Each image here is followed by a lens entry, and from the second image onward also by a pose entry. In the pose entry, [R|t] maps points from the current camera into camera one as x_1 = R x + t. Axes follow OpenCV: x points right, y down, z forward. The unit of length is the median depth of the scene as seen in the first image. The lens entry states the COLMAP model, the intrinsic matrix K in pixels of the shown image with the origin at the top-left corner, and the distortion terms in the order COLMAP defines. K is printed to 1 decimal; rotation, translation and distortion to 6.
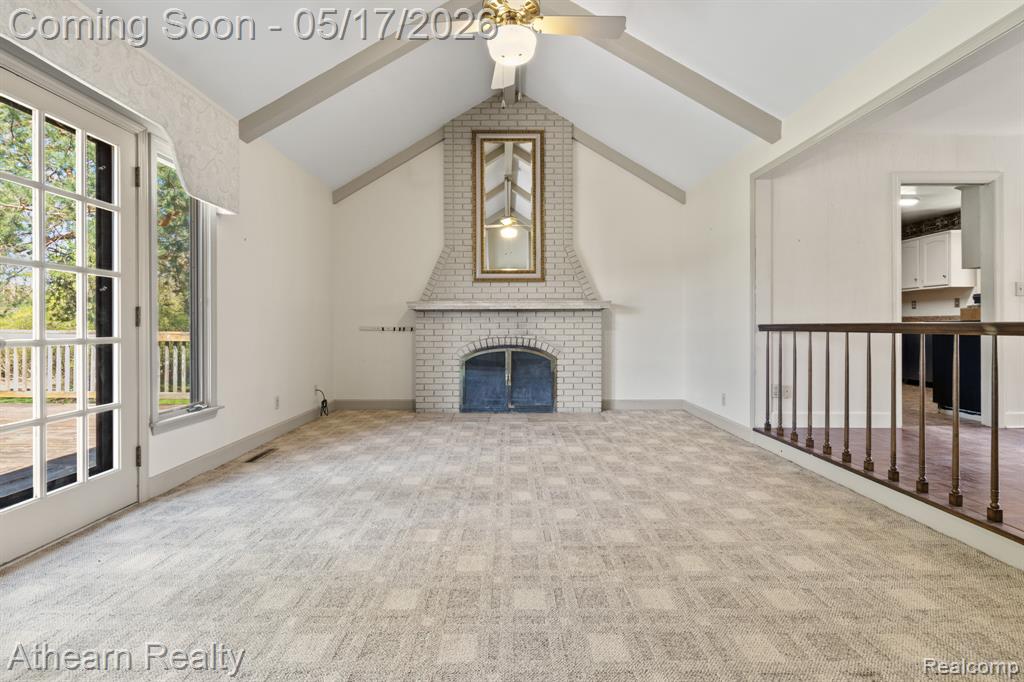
lens RADIAL K [[473.0, 0, 507.5], [0, 473.0, 325.9], [0, 0, 1]] dist [-0.000464, 0.000015]
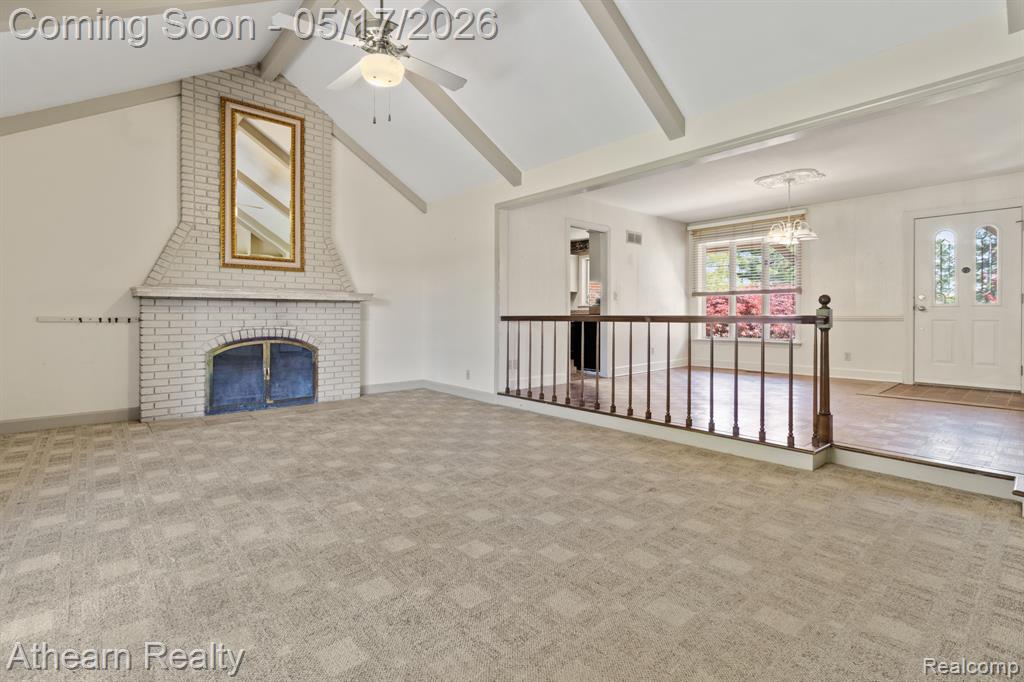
lens RADIAL K [[475.3, 0, 511.9], [0, 475.3, 317.2], [0, 0, 1]] dist [-0.000072, 0.000075]
pose [[0.747299, 0.001816, 0.664486, -0.262276], [-0.002451, 0.999997, 0.000023, 0.000133], [-0.664484, -0.001646, 0.747301, -0.031124]]
